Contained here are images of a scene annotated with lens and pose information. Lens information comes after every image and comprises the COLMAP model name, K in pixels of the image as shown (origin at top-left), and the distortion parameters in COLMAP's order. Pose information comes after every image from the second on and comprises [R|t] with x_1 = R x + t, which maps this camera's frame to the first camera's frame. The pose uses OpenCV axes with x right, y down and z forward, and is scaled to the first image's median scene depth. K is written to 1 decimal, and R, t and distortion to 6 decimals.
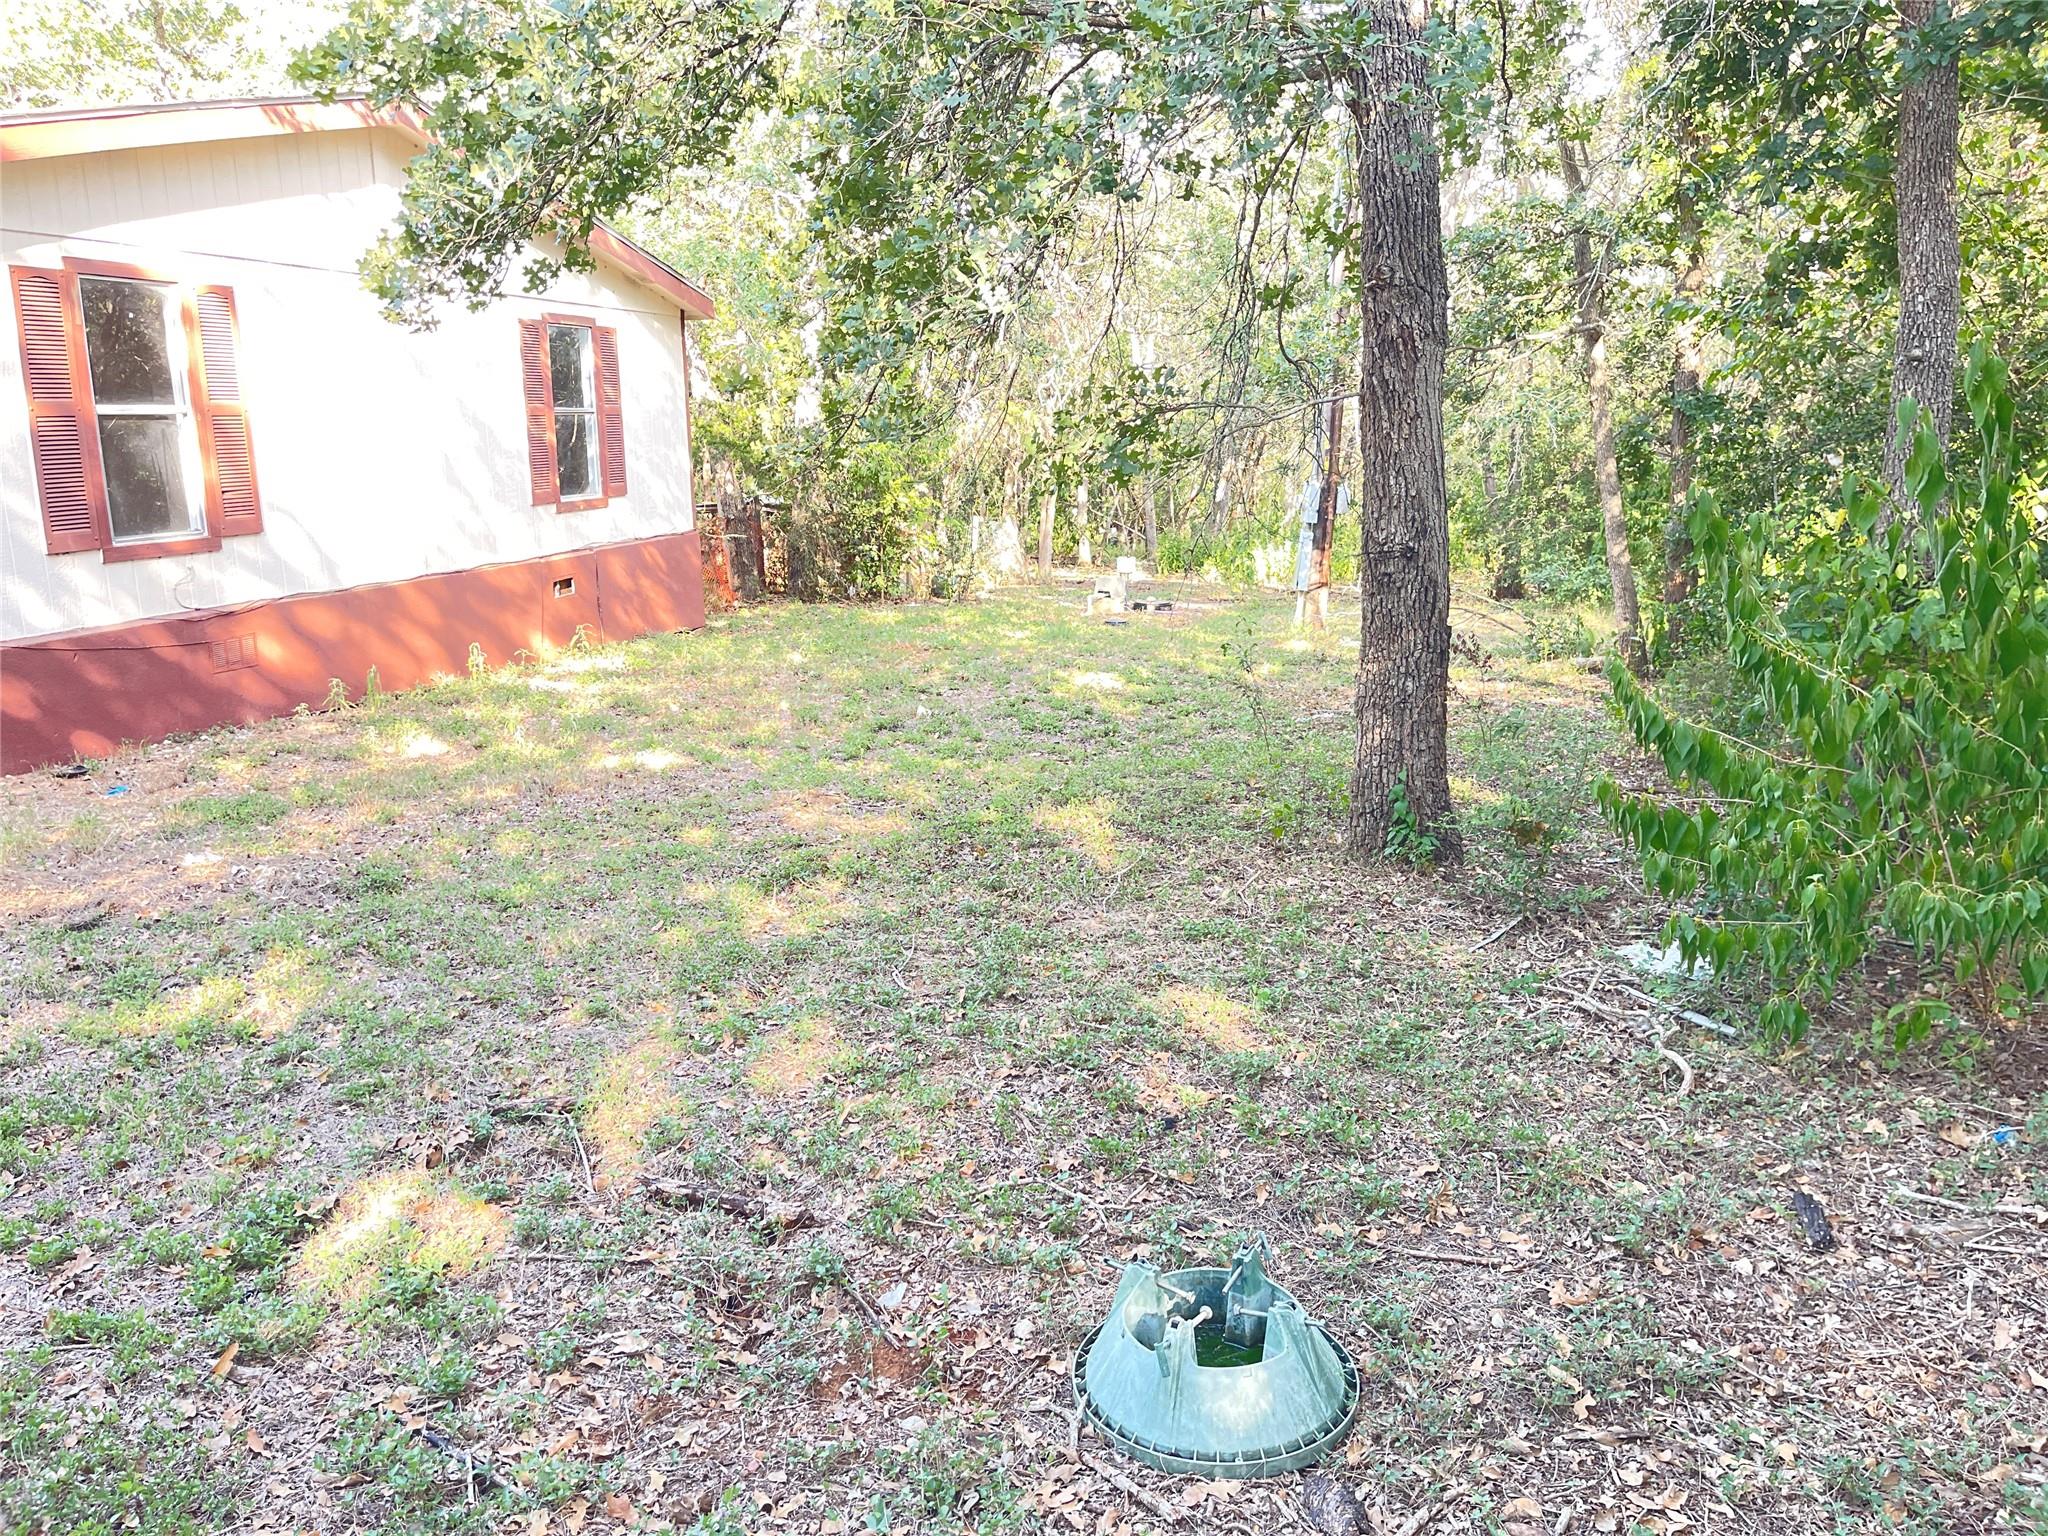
lens RADIAL K [[1522.2, 0, 1038.4], [0, 1522.2, 771.3], [0, 0, 1]] dist [0.040203, -0.053773]
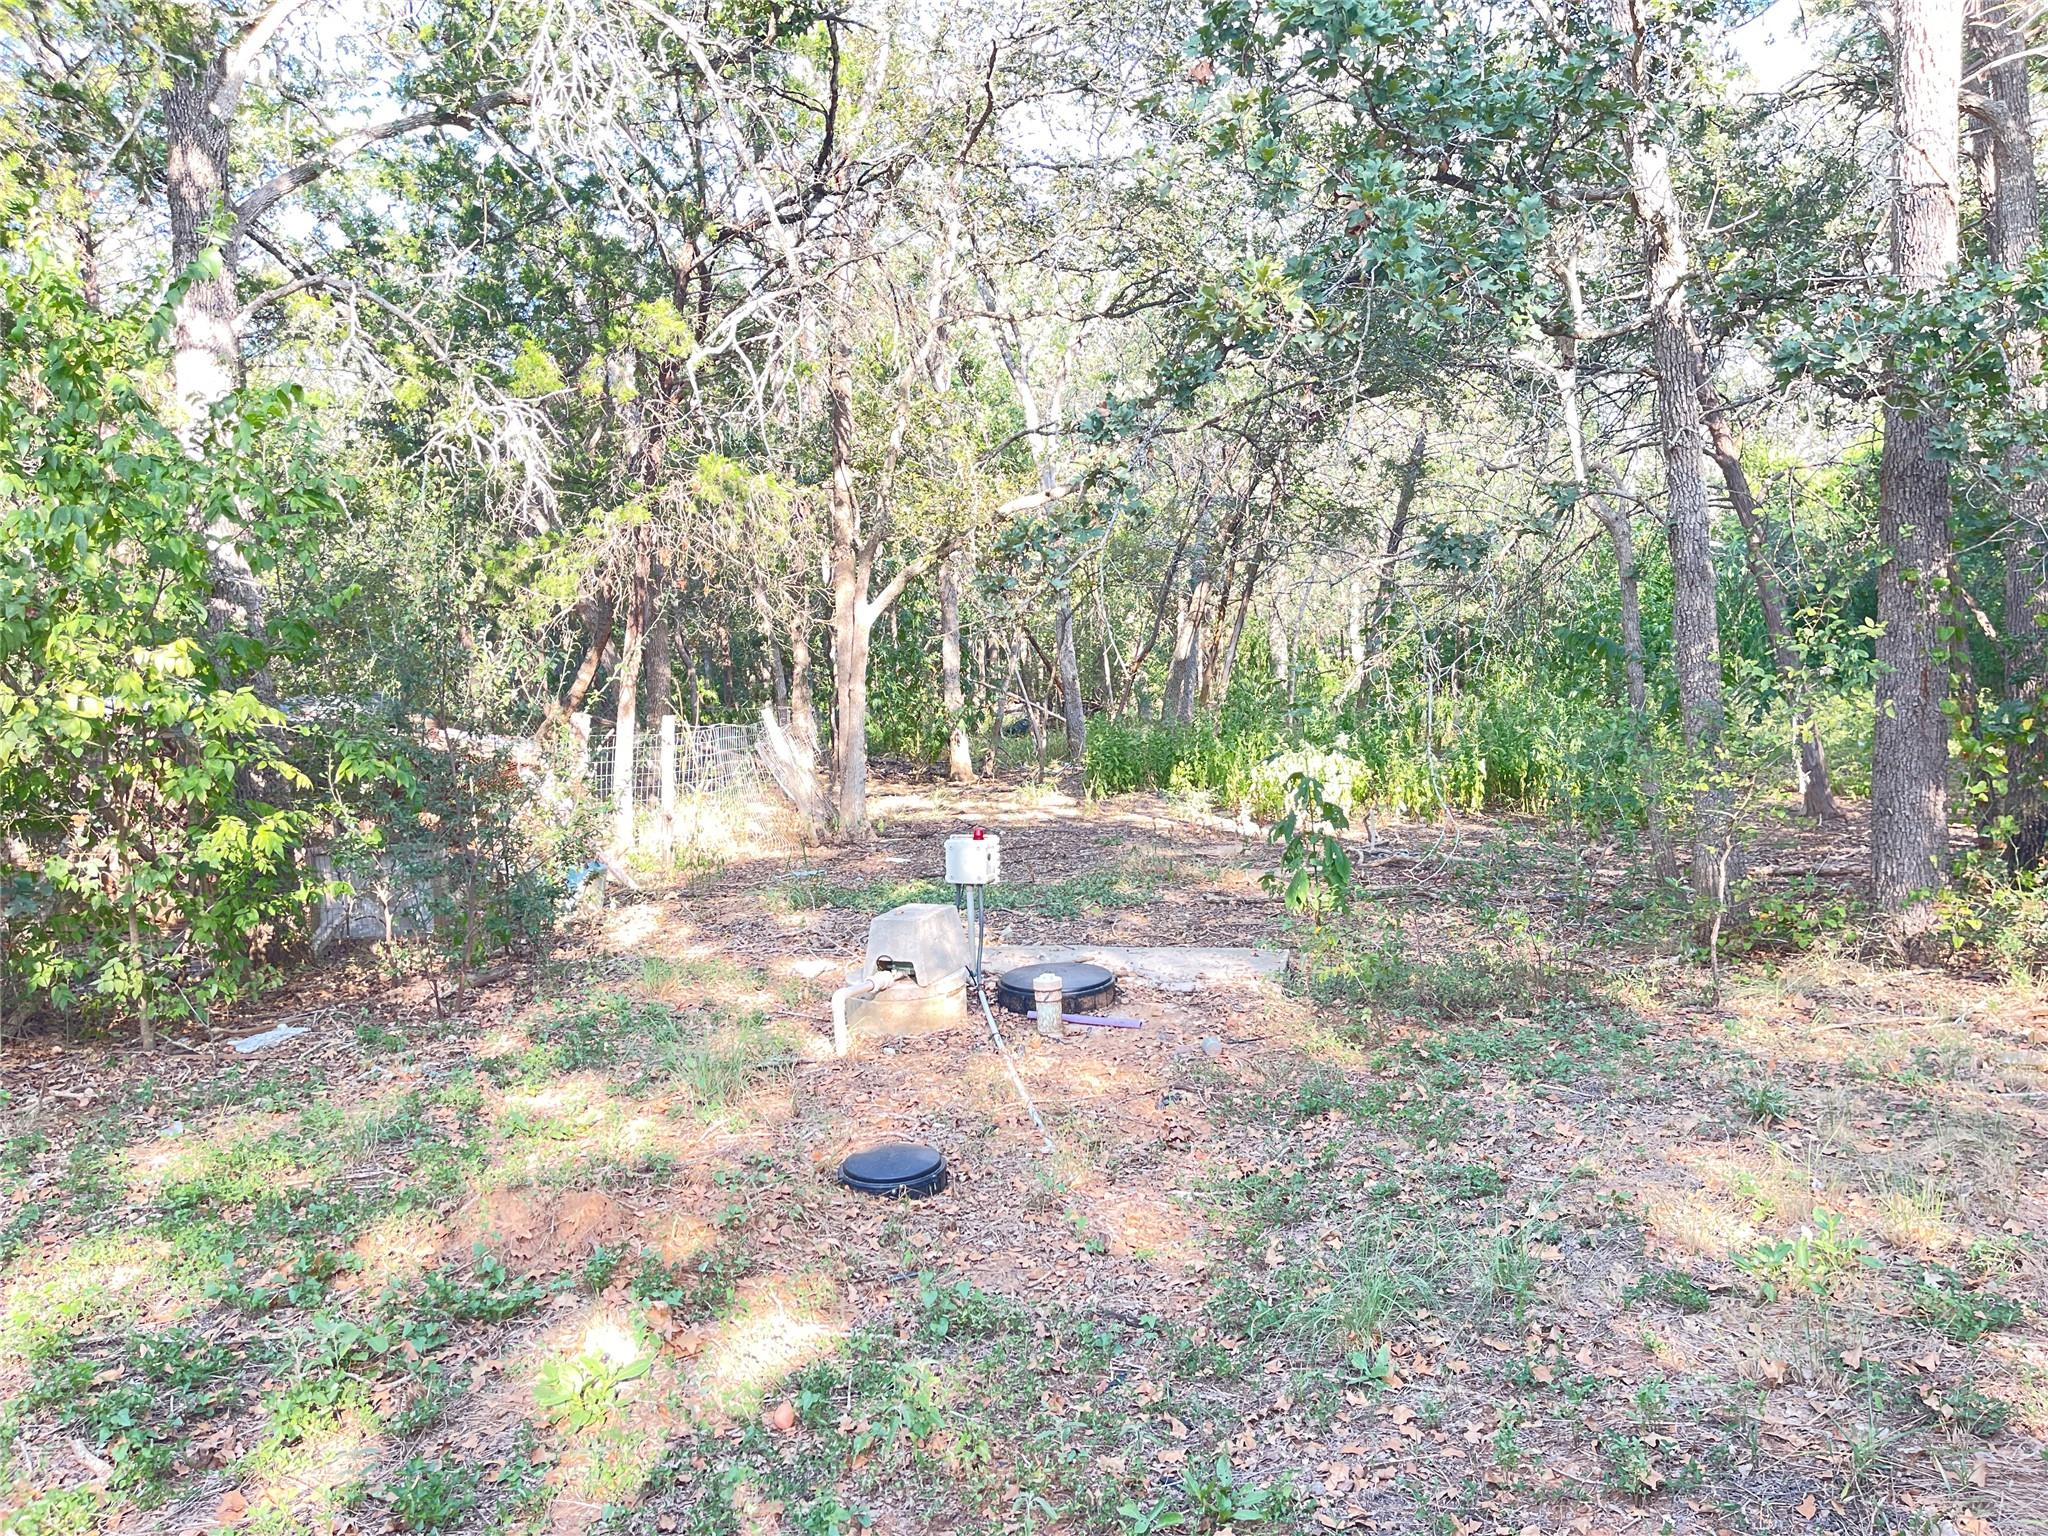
lens RADIAL K [[1522.2, 0, 1039.9], [0, 1522.2, 776.5], [0, 0, 1]] dist [0.040203, -0.053773]
pose [[0.998365, -0.043967, 0.036515, 0.085820], [0.047397, 0.993949, -0.099086, -0.170406], [-0.031937, 0.100655, 0.994409, 0.937692]]
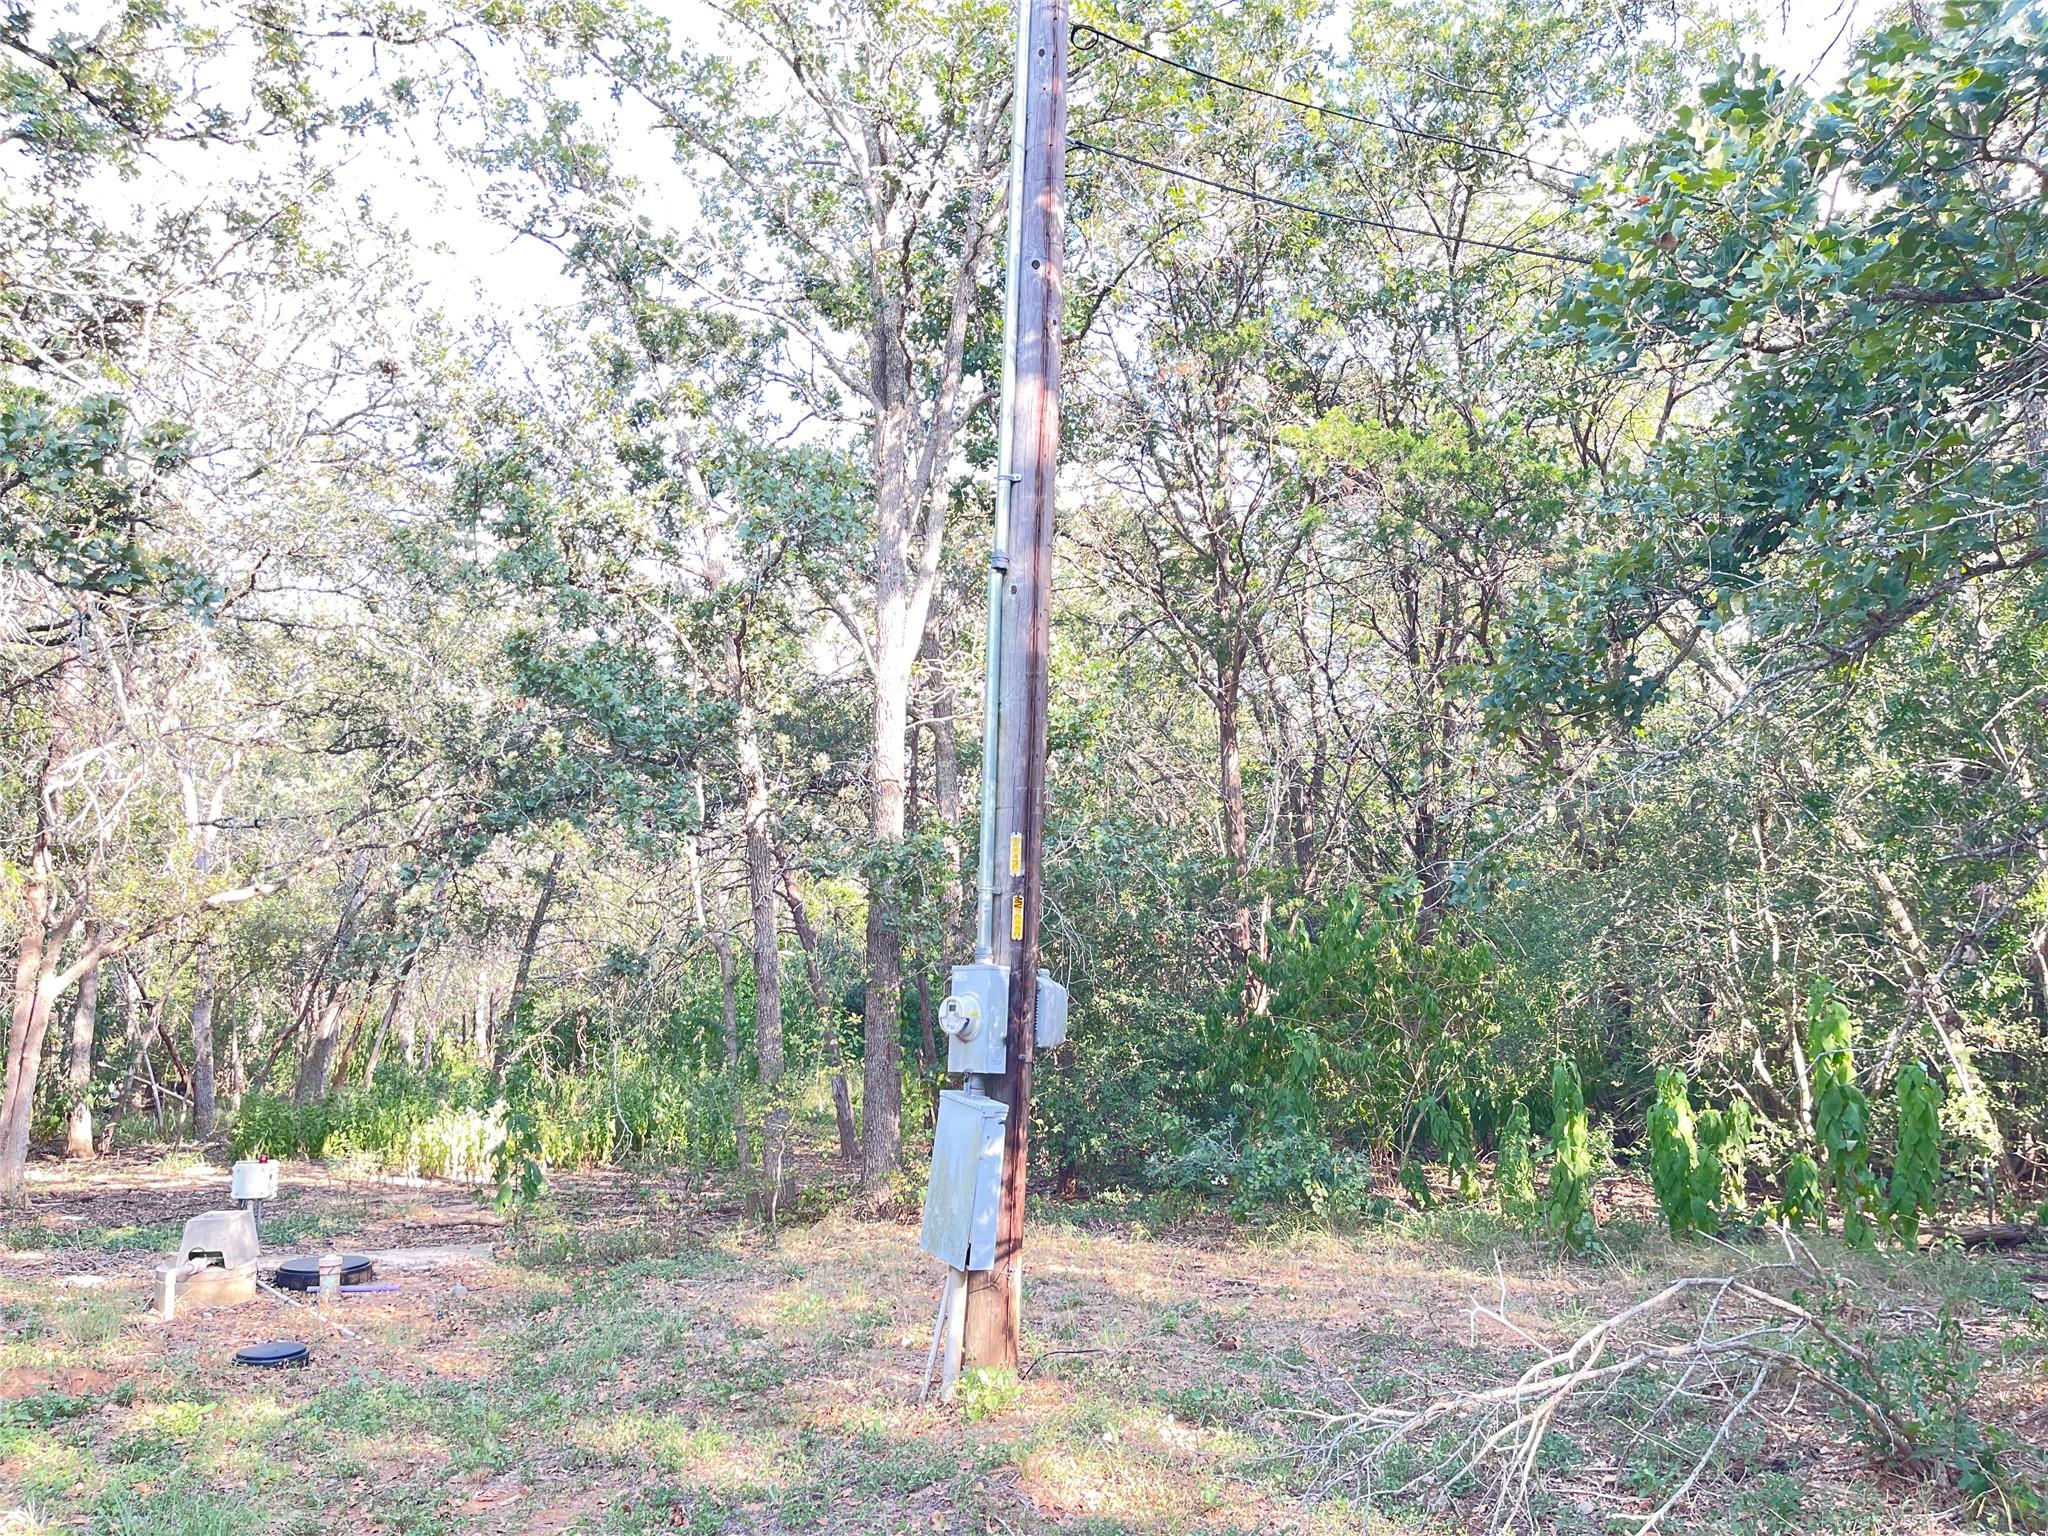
lens RADIAL K [[1522.2, 0, 1033.8], [0, 1522.2, 773.8], [0, 0, 1]] dist [0.040203, -0.053773]
pose [[0.820044, 0.077163, 0.567074, -0.030020], [0.118342, 0.946589, -0.299939, -0.122501], [-0.559931, 0.313072, 0.767114, 0.689999]]
